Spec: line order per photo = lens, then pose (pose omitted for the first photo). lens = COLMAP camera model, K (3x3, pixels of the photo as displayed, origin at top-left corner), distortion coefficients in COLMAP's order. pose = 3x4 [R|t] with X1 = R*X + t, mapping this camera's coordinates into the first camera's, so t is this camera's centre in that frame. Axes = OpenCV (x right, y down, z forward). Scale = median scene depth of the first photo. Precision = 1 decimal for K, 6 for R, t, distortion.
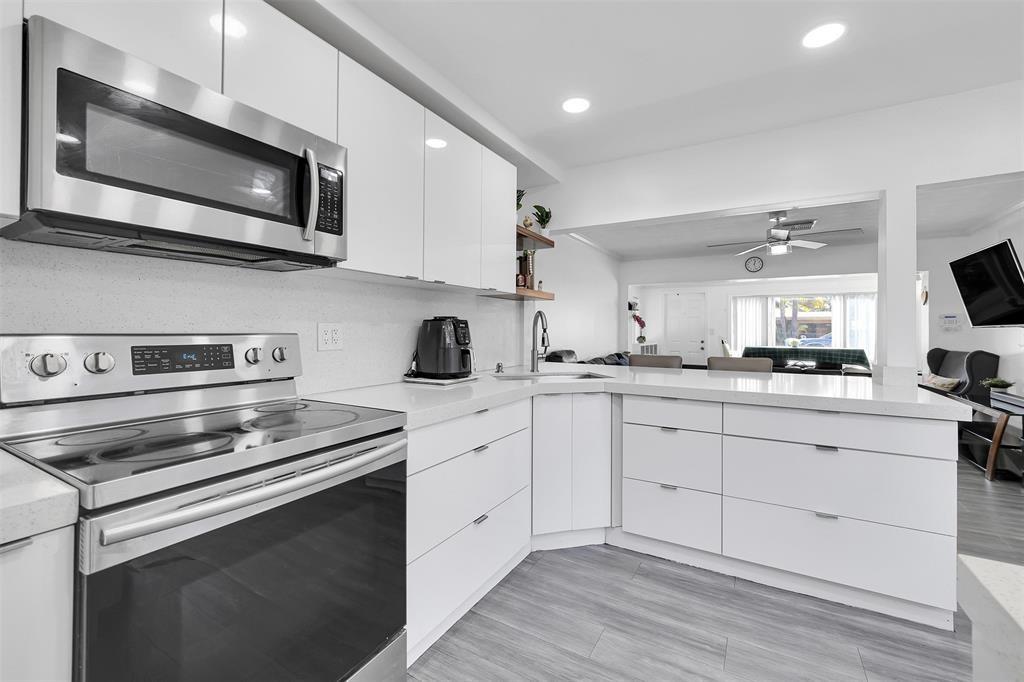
lens RADIAL K [[417.5, 0, 517.6], [0, 417.5, 330.3], [0, 0, 1]] dist [-0.000267, 0.000082]
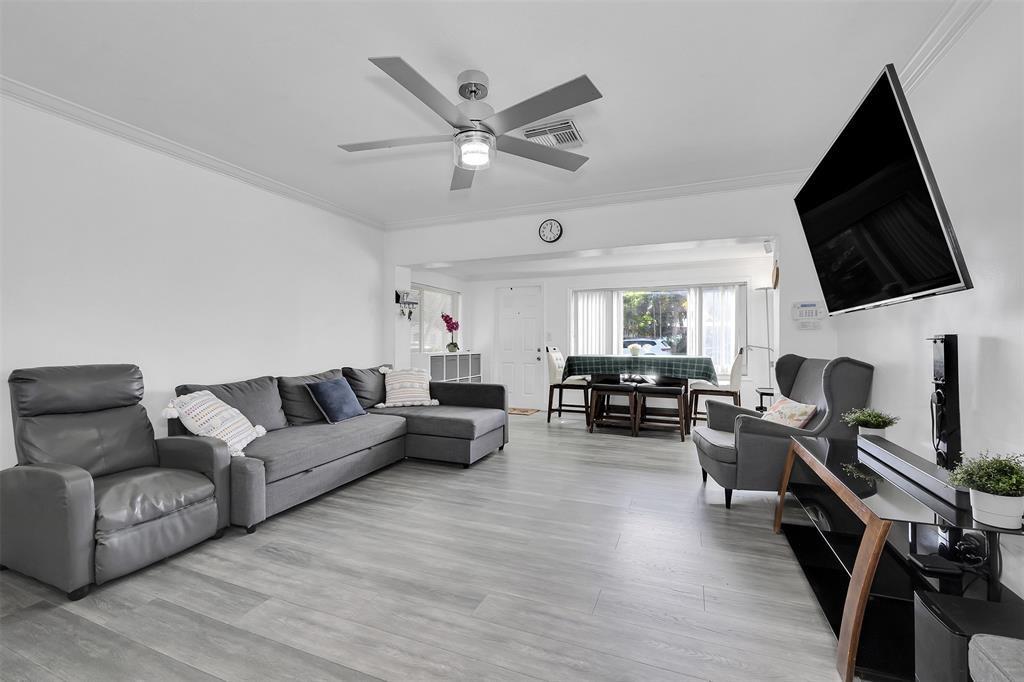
lens RADIAL K [[418.1, 0, 512.0], [0, 418.1, 341.0], [0, 0, 1]] dist [-0.002034, -0.000125]
pose [[0.991014, -0.002278, 0.133738, 0.400016], [0.002767, 0.999990, -0.003468, 0.018787], [-0.133729, 0.003807, 0.991011, 0.340003]]
